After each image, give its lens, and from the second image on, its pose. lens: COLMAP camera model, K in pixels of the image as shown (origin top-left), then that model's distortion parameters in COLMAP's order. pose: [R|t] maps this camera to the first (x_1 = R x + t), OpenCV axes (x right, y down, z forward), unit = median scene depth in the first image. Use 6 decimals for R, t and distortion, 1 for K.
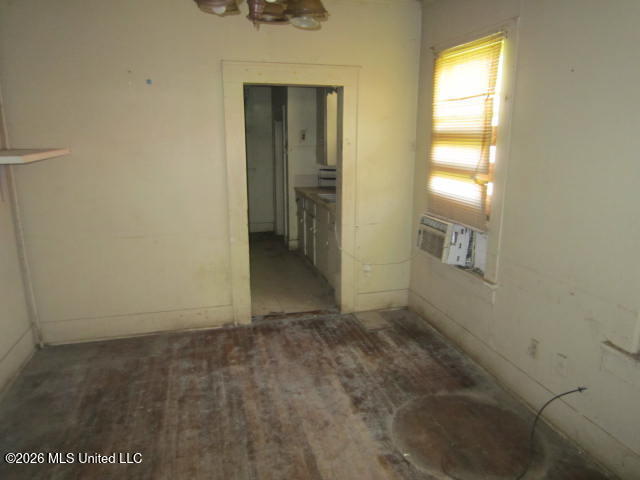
lens RADIAL K [[458.0, 0, 323.2], [0, 458.0, 242.8], [0, 0, 1]] dist [-0.043960, 0.004642]
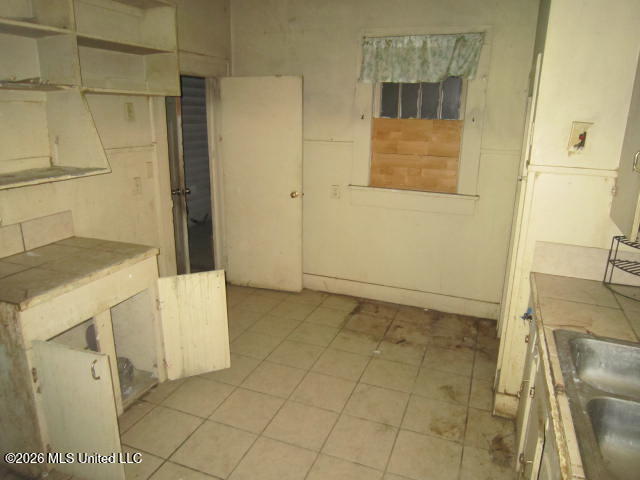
lens RADIAL K [[464.6, 0, 320.0], [0, 464.6, 240.0], [0, 0, 1]] dist [-0.042559, -0.001029]
pose [[0.804149, 0.171037, -0.569290, 0.014882], [-0.147006, 0.985183, 0.088335, -0.253596], [0.575964, 0.012654, 0.817377, 0.955068]]
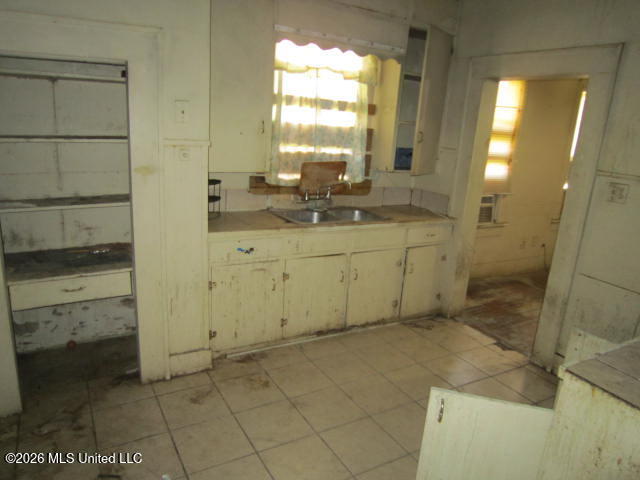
lens RADIAL K [[458.0, 0, 323.2], [0, 458.0, 242.8], [0, 0, 1]] dist [-0.043960, 0.004642]
pose [[-0.257077, -0.279153, 0.925195, -0.823350], [0.149484, 0.934362, 0.323454, -0.388882], [-0.954760, 0.221455, -0.198474, 1.604661]]
